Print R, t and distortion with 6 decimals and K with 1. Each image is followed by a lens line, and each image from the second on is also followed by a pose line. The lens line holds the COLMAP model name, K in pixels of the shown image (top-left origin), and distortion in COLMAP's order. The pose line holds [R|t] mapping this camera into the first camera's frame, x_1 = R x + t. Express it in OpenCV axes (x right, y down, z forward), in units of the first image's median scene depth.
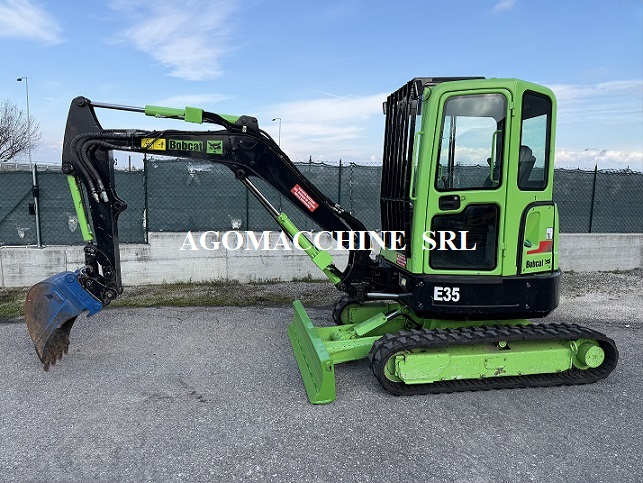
lens RADIAL K [[453.2, 0, 317.4], [0, 453.2, 238.5], [0, 0, 1]] dist [0.052599, -0.063048]
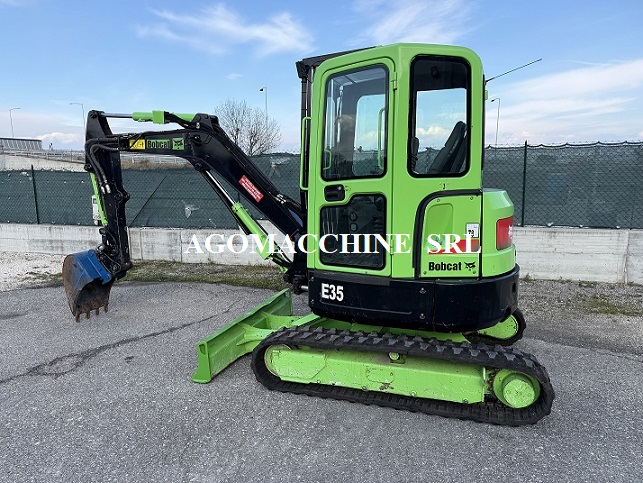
lens RADIAL K [[453.2, 0, 316.2], [0, 453.2, 241.8], [0, 0, 1]] dist [0.052599, -0.063048]
pose [[0.881555, 0.044456, -0.469984, 0.622357], [-0.030022, 0.998820, 0.038166, -0.012382], [0.471126, -0.019536, 0.881850, 0.163808]]
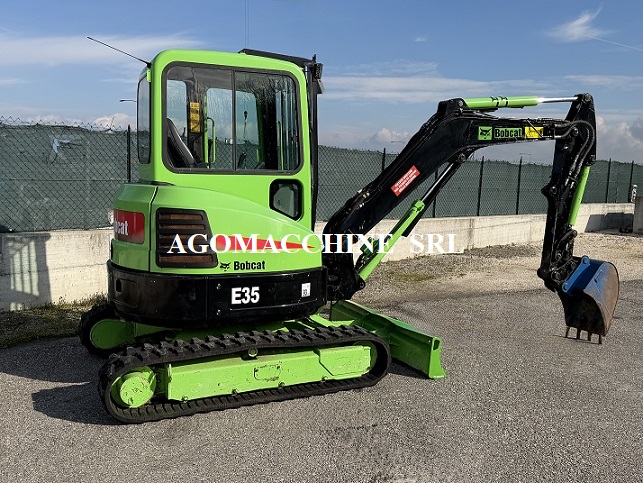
lens RADIAL K [[624.0, 0, 314.0], [0, 624.0, 250.3], [0, 0, 1]] dist [0.043273, 0.000000]
pose [[0.825950, -0.058049, 0.560747, -0.930045], [0.047803, 0.998314, 0.032936, 0.004419], [-0.561713, -0.000398, 0.827332, -0.031693]]
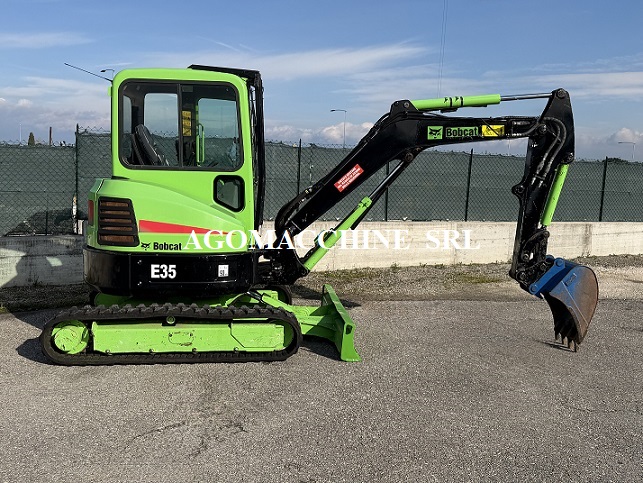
lens RADIAL K [[624.0, 0, 320.9], [0, 624.0, 244.4], [0, 0, 1]] dist [0.043273, 0.000000]
pose [[0.965671, -0.012681, 0.259459, -0.454010], [0.011457, 0.999915, 0.006228, 0.051573], [-0.259516, -0.003042, 0.965734, -0.400911]]
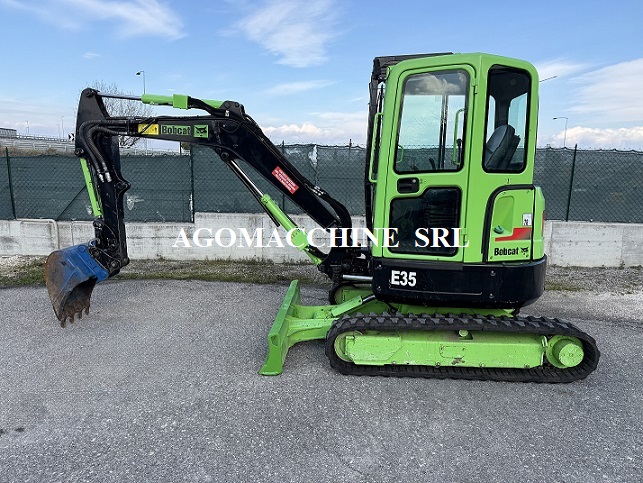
lens RADIAL K [[453.2, 0, 320.7], [0, 453.2, 239.0], [0, 0, 1]] dist [0.052599, -0.063048]
pose [[0.977527, 0.033484, -0.208132, 0.283265], [-0.026505, 0.998992, 0.036232, 0.005650], [0.209136, -0.029902, 0.977429, 0.004735]]
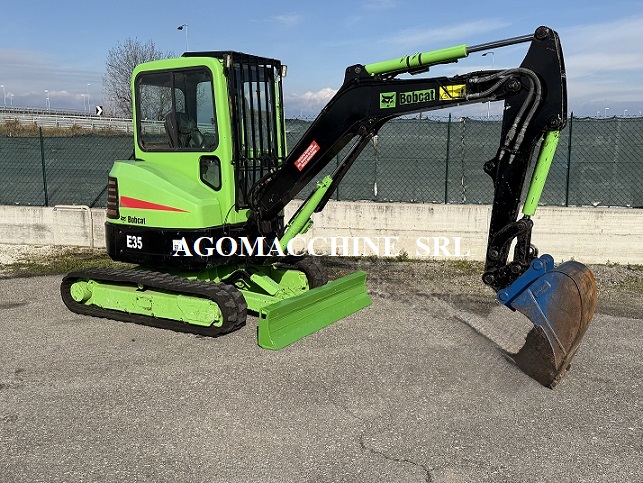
lens RADIAL K [[624.0, 0, 318.6], [0, 624.0, 245.6], [0, 0, 1]] dist [0.043273, 0.000000]
pose [[0.932235, 0.046980, -0.358792, 0.480455], [-0.033606, 0.998491, 0.043425, 0.041761], [0.360291, -0.028425, 0.932407, -0.277669]]
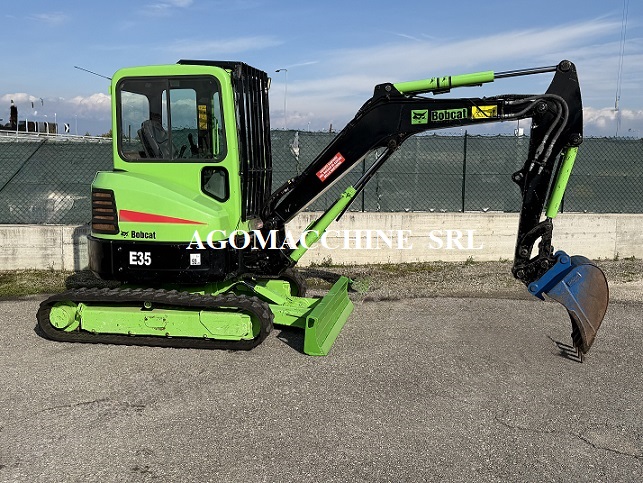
lens RADIAL K [[624.0, 0, 321.8], [0, 624.0, 242.8], [0, 0, 1]] dist [0.043273, 0.000000]
pose [[0.999773, 0.001852, -0.021214, -0.013806], [-0.001519, 0.999876, 0.015674, 0.055439], [0.021240, -0.015638, 0.999652, -0.424490]]
